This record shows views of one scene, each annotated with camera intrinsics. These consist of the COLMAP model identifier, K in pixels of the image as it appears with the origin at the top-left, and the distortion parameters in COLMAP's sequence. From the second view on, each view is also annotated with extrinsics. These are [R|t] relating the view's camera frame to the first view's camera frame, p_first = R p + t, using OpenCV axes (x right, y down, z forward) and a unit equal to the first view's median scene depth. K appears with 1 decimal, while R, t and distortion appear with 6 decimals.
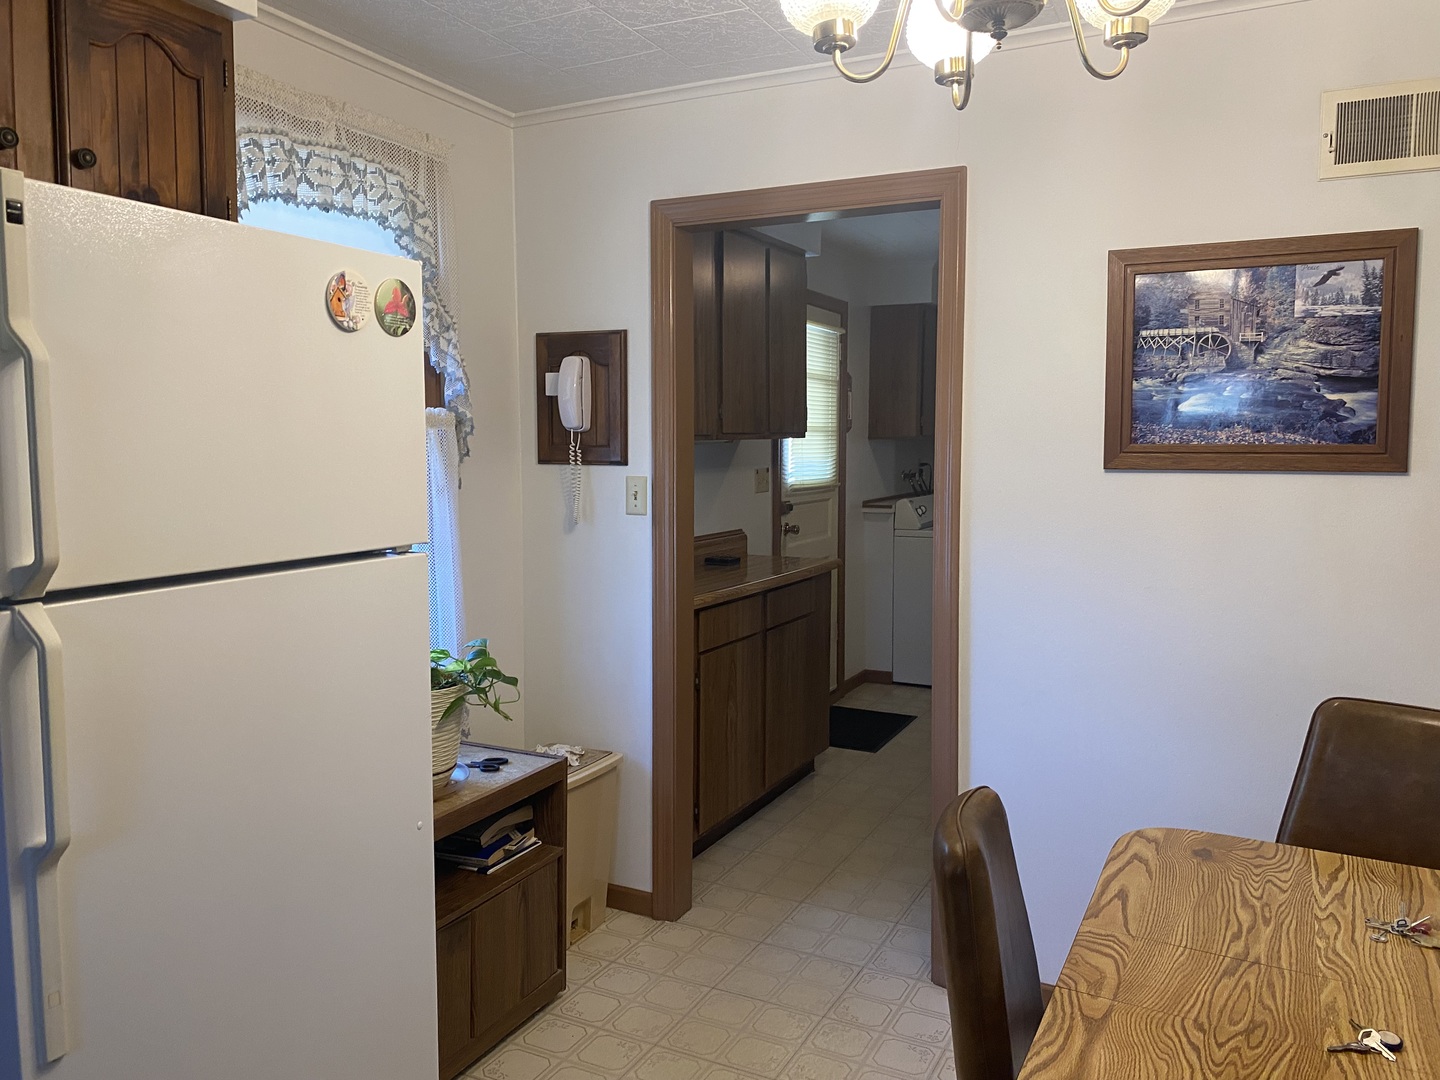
lens RADIAL K [[1094.9, 0, 723.7], [0, 1094.9, 529.0], [0, 0, 1]] dist [0.041998, -0.048770]
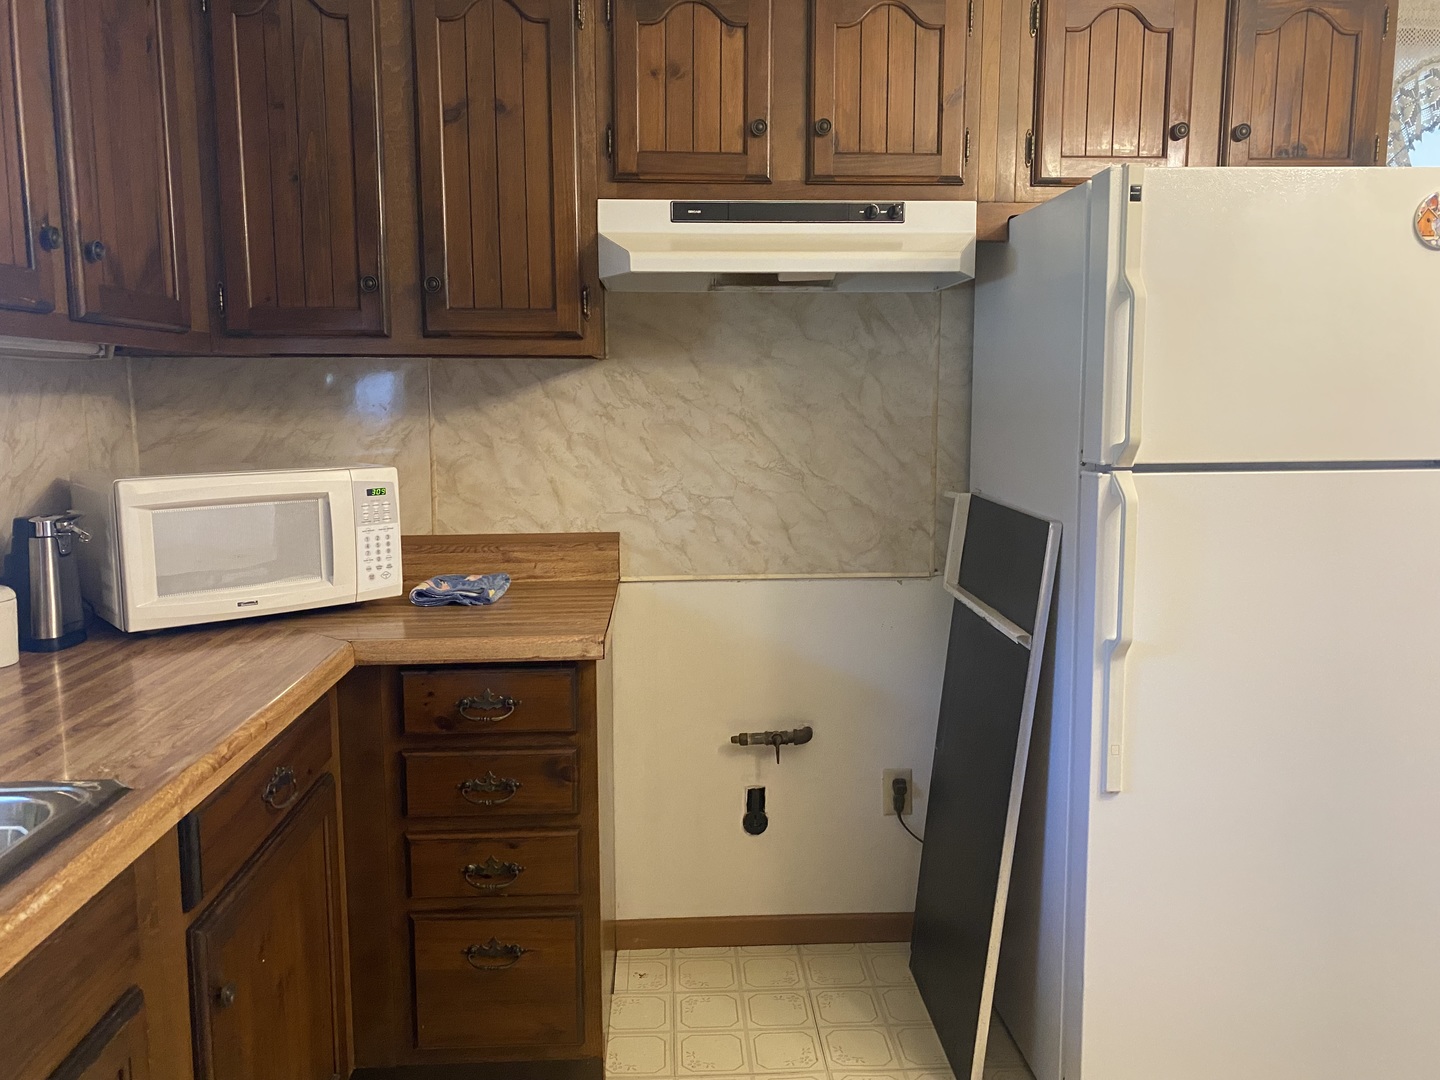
lens RADIAL K [[1094.9, 0, 726.5], [0, 1094.9, 535.9], [0, 0, 1]] dist [0.041998, -0.048770]
pose [[0.495177, 0.105765, -0.862330, 0.247599], [-0.060820, 0.994347, 0.087032, 0.040135], [0.866661, 0.009351, 0.498810, -0.108988]]
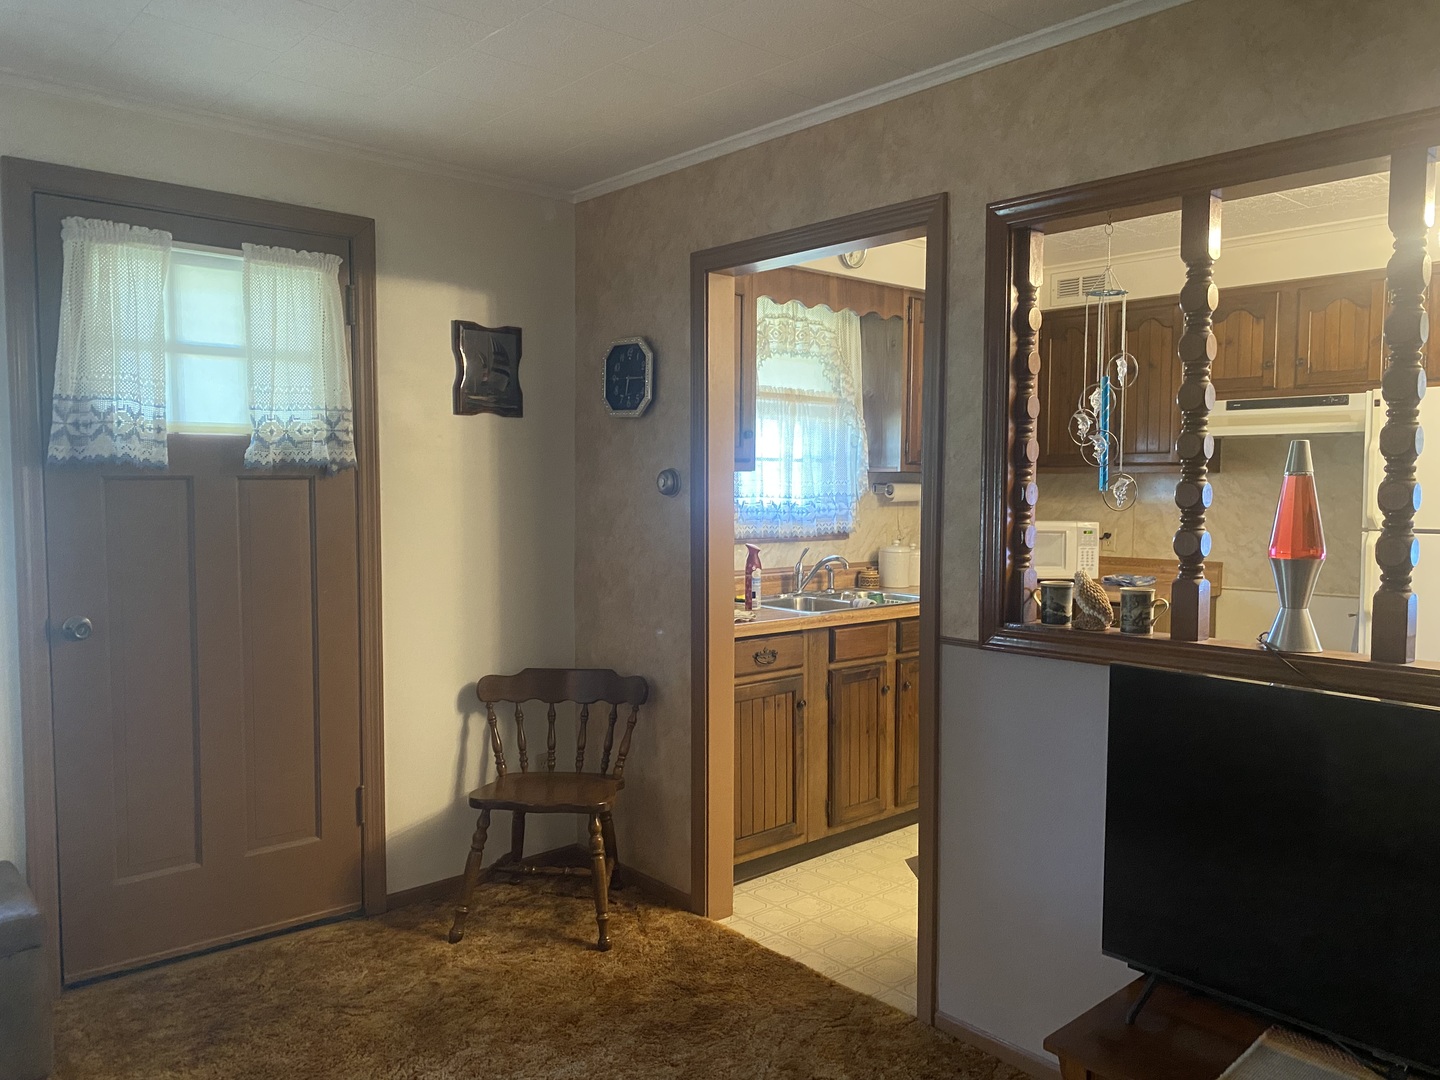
lens RADIAL K [[1094.9, 0, 716.4], [0, 1094.9, 539.7], [0, 0, 1]] dist [0.041998, -0.048770]
pose [[-0.366552, 0.046191, -0.929250, 1.985549], [-0.073990, 0.994156, 0.078604, -0.011357], [0.927451, 0.097567, -0.360992, 0.301481]]
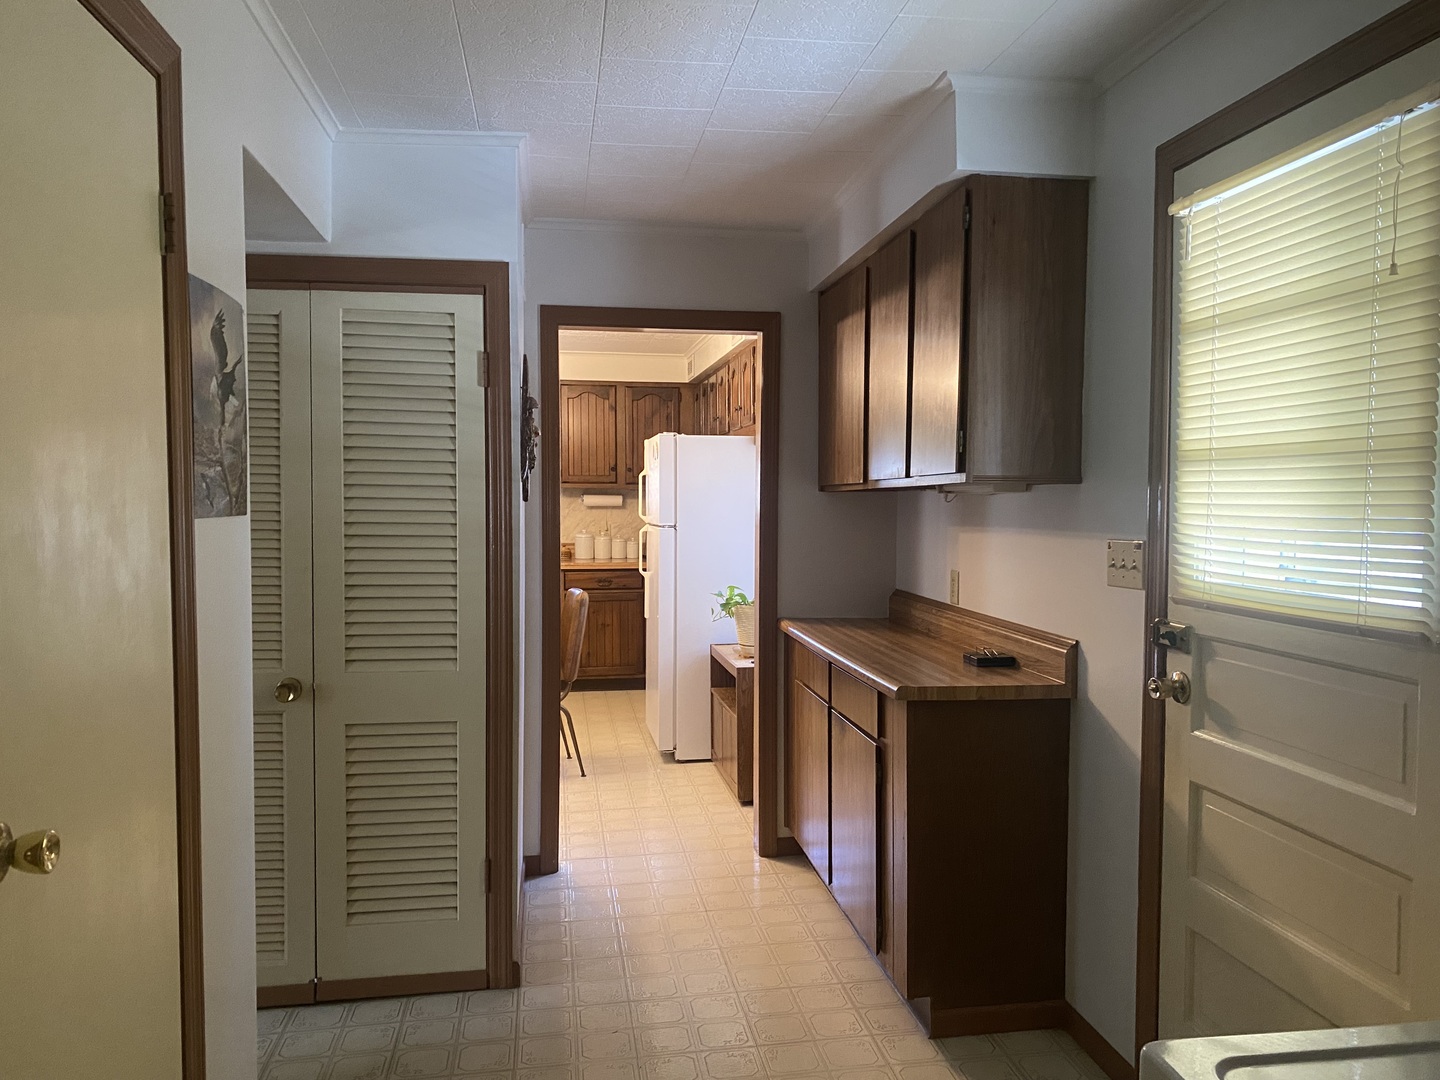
lens RADIAL K [[1094.9, 0, 726.7], [0, 1094.9, 531.7], [0, 0, 1]] dist [0.041998, -0.048770]
pose [[-0.810374, 0.017622, -0.585648, 1.418447], [-0.047830, 0.994222, 0.096100, -0.282007], [0.583957, 0.105888, -0.804849, 3.710591]]
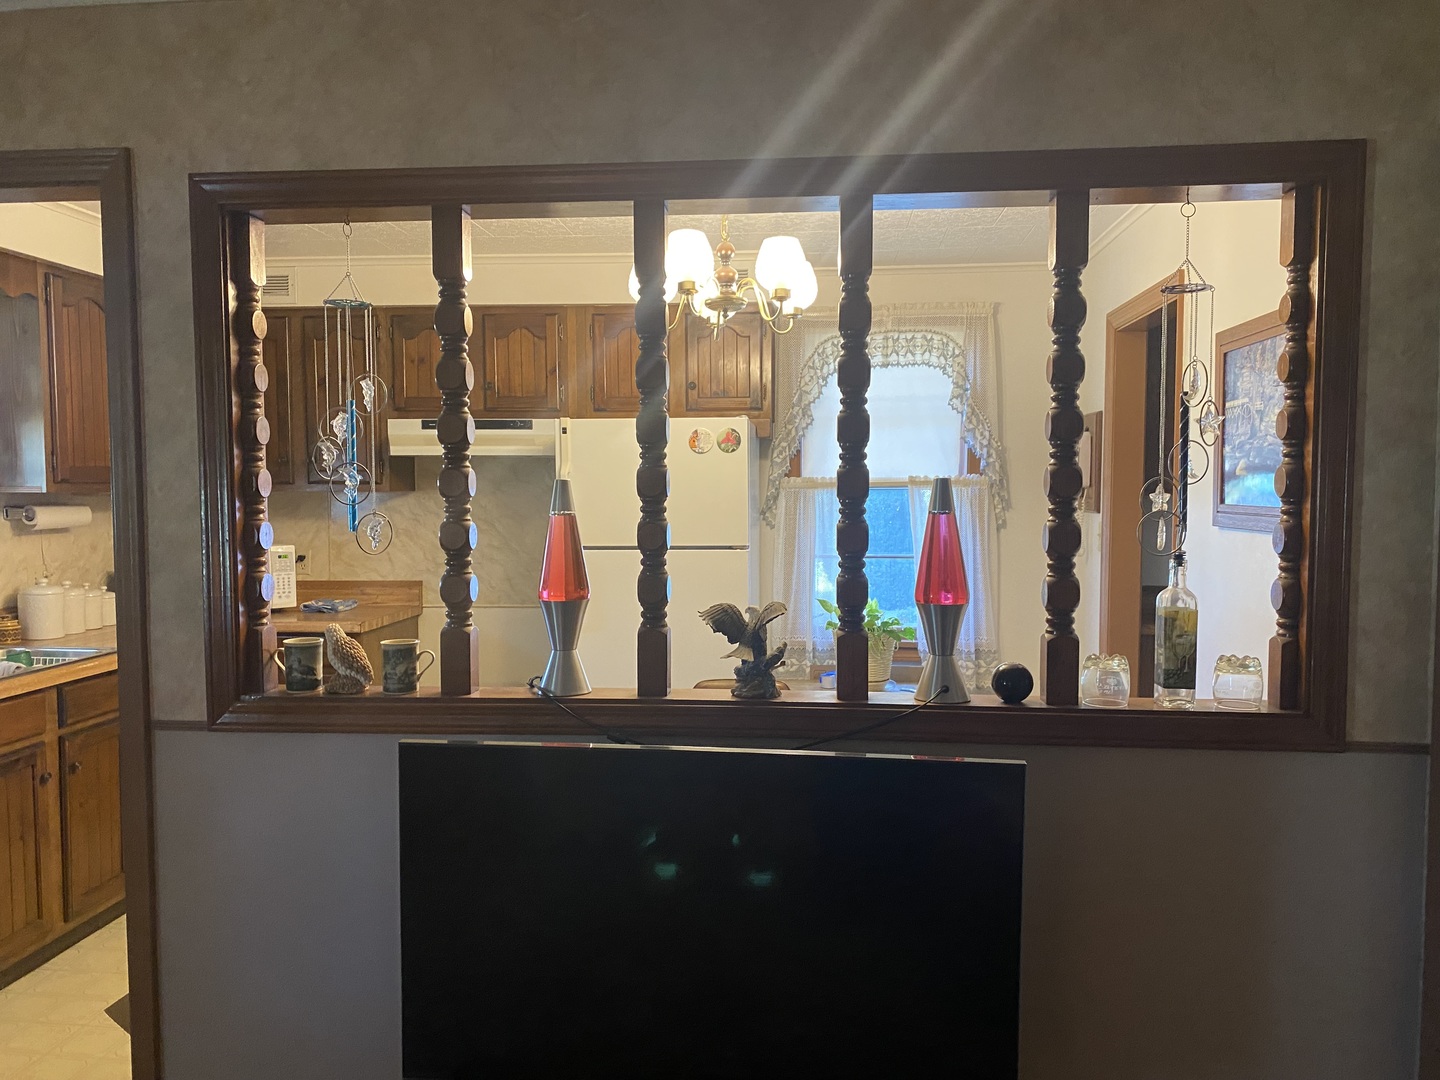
lens RADIAL K [[1094.9, 0, 714.6], [0, 1094.9, 546.8], [0, 0, 1]] dist [0.041998, -0.048770]
pose [[0.355316, 0.050962, -0.933356, 1.776007], [-0.068447, 0.997251, 0.028394, -0.044353], [0.932237, 0.053796, 0.357827, 0.181501]]
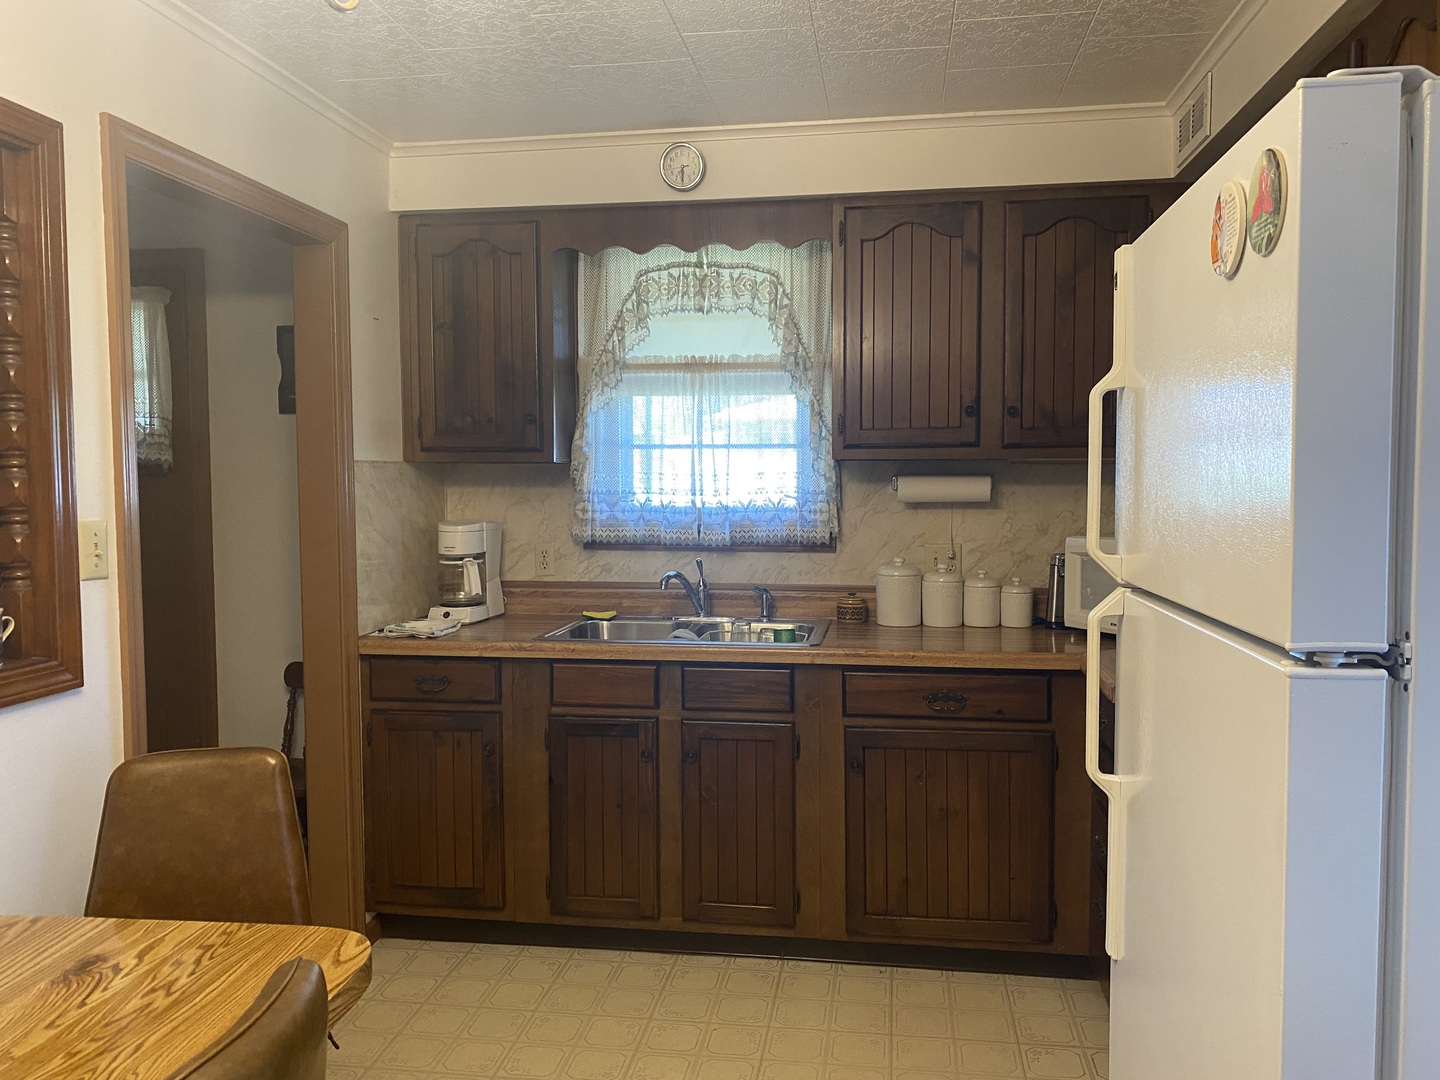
lens RADIAL K [[1094.9, 0, 732.1], [0, 1094.9, 537.3], [0, 0, 1]] dist [0.041998, -0.048770]
pose [[-0.948510, 0.018515, -0.316205, 0.131054], [-0.022553, 0.991809, 0.125726, -0.097687], [0.315942, 0.126384, -0.940323, 1.438344]]
